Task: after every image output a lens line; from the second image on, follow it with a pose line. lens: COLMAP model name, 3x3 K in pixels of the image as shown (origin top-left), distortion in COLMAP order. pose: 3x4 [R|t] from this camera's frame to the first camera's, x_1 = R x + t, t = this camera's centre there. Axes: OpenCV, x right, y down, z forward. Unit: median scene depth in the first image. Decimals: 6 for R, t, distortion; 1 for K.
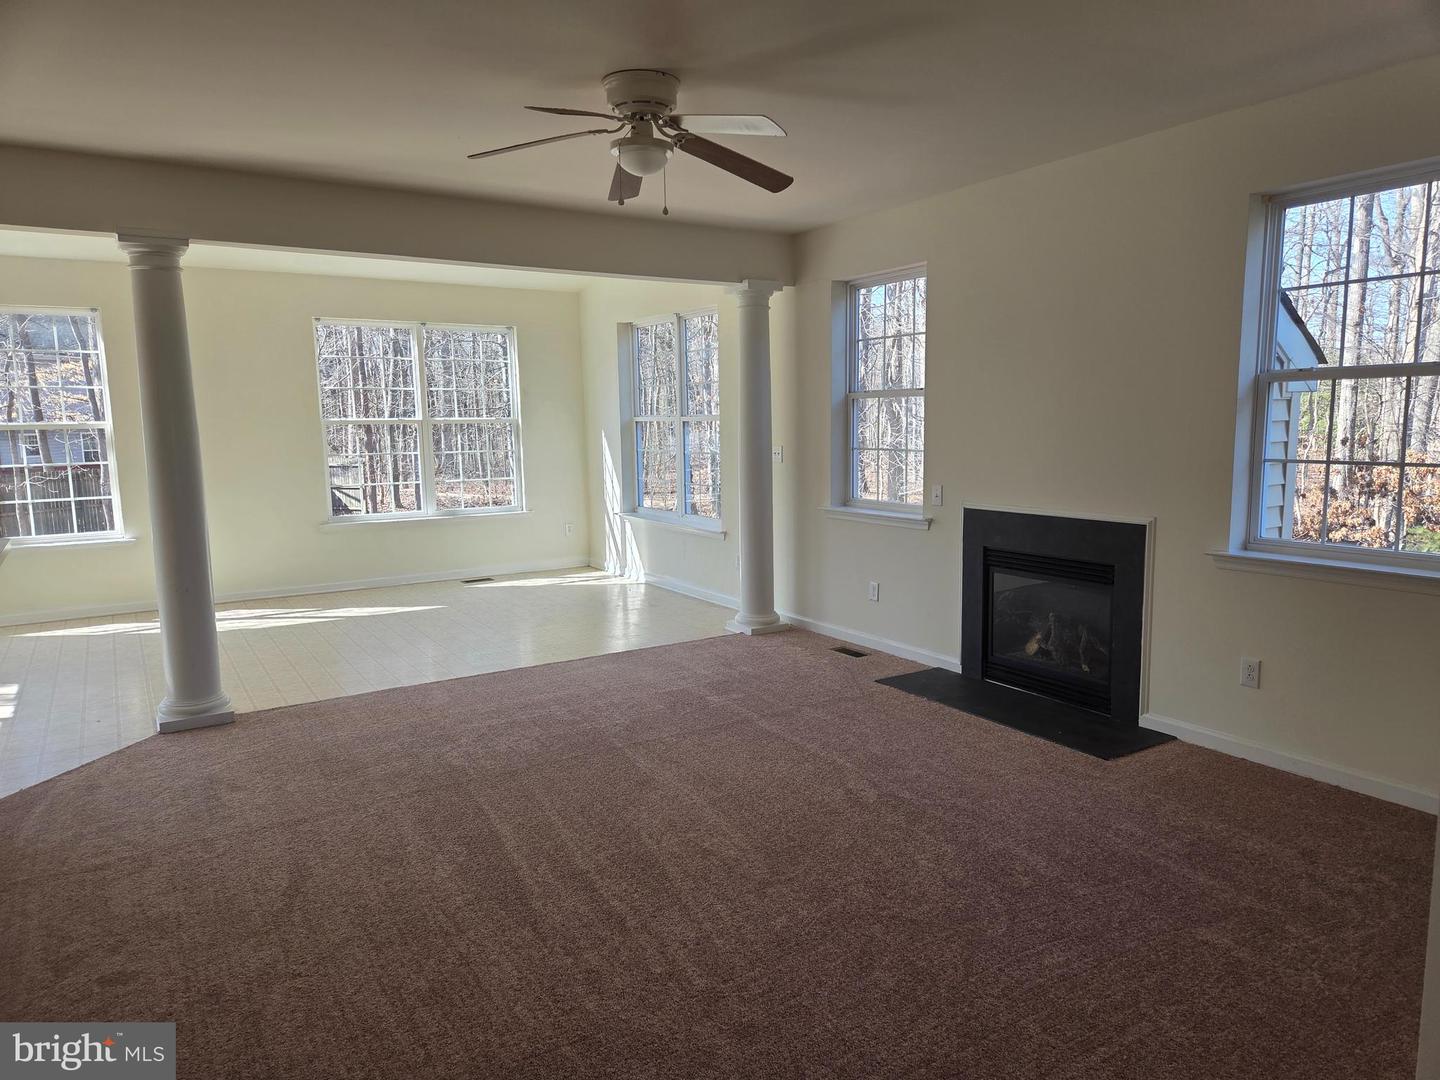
lens RADIAL K [[969.7, 0, 705.6], [0, 969.7, 549.8], [0, 0, 1]] dist [0.068074, -0.054874]
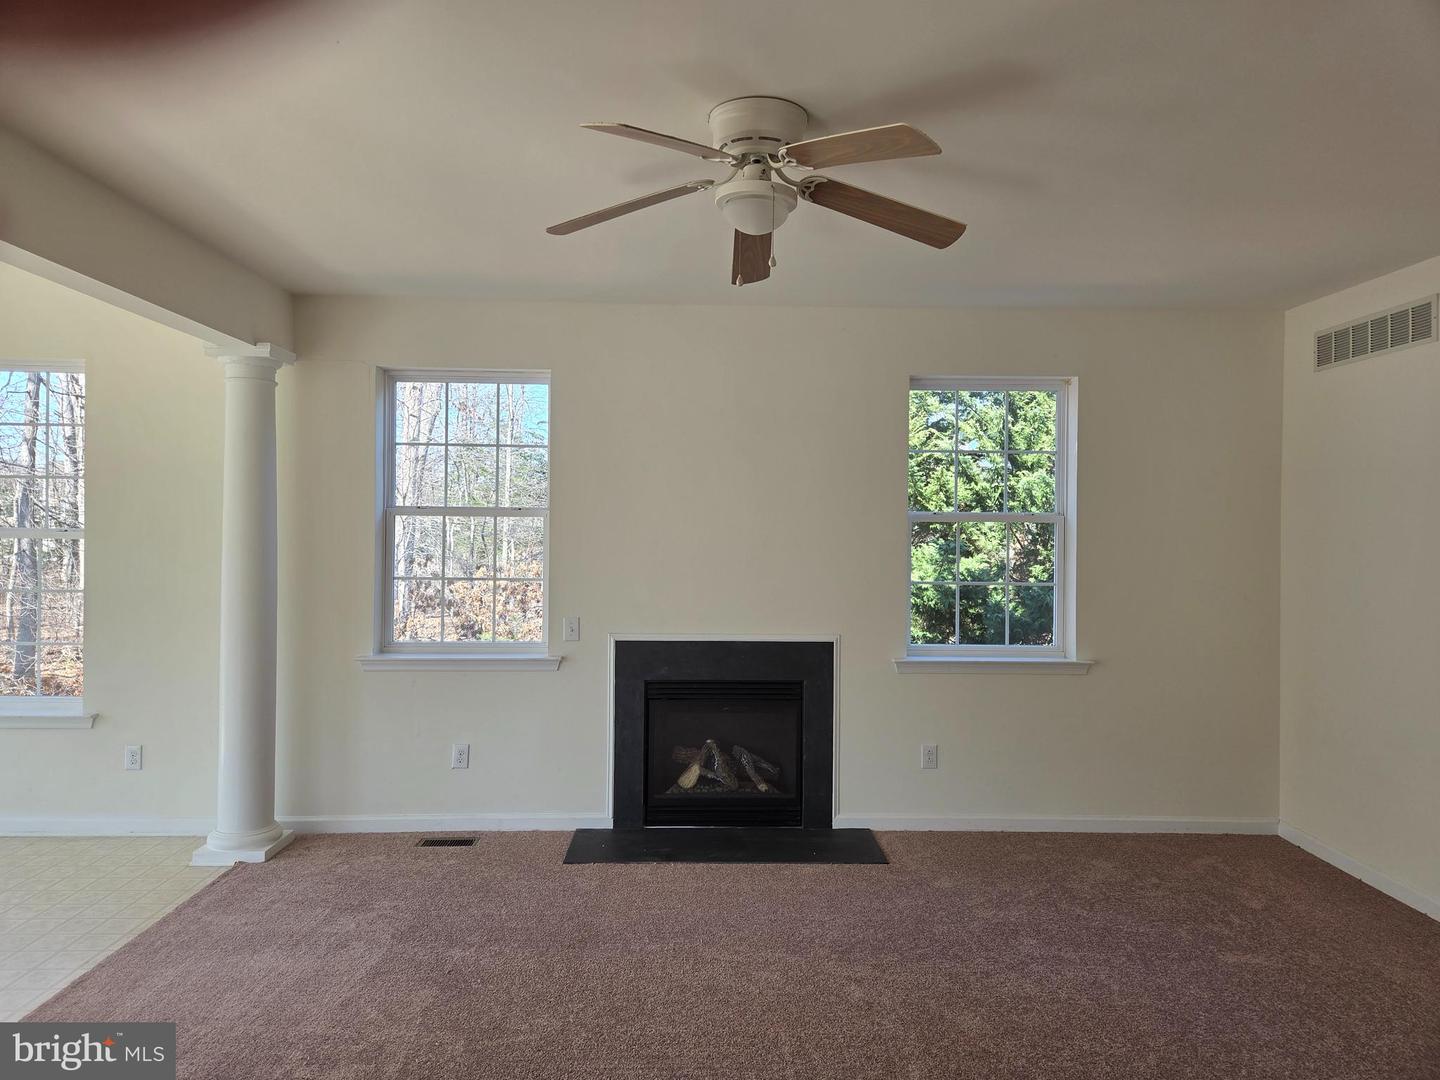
lens RADIAL K [[969.7, 0, 712.3], [0, 969.7, 537.9], [0, 0, 1]] dist [0.068074, -0.054874]
pose [[0.492843, 0.021735, 0.869847, -0.462593], [0.103270, 0.991161, -0.083278, -0.051178], [-0.863968, 0.130872, 0.486242, 0.447355]]
